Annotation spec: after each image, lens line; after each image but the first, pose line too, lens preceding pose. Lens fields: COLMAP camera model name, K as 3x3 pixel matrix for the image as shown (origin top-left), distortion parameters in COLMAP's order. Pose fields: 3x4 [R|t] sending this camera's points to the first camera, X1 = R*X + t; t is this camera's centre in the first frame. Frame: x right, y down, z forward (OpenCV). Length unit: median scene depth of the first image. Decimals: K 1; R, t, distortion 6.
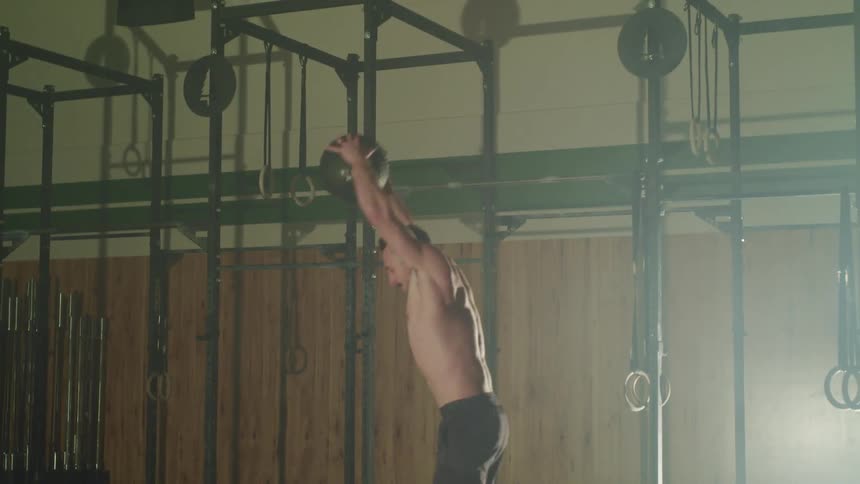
lens RADIAL K [[1491.6, 0, 430.0], [0, 1491.6, 242.0], [0, 0, 1]] dist [0.025146, -0.084924]
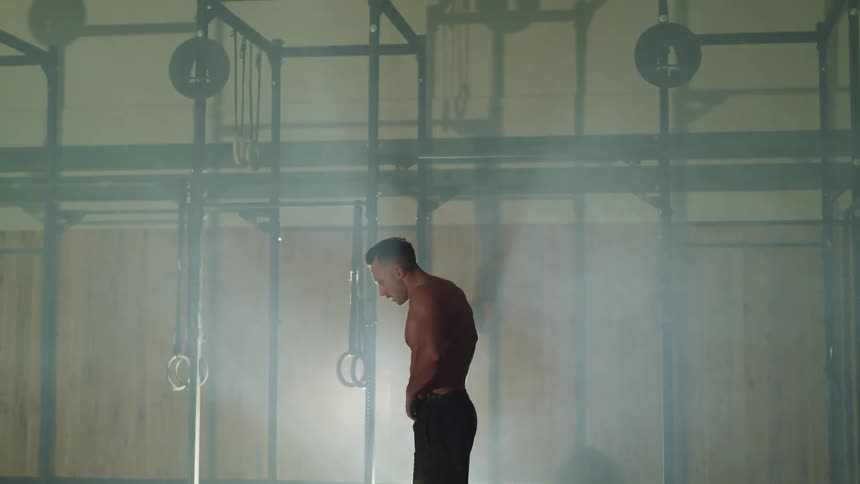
lens RADIAL K [[1491.6, 0, 430.0], [0, 1491.6, 242.0], [0, 0, 1]] dist [0.025146, -0.084924]
pose [[0.959615, 0.021241, 0.280514, 0.000689], [-0.026032, 0.999572, 0.013363, -0.019240], [-0.280110, -0.020126, 0.959757, -0.139596]]
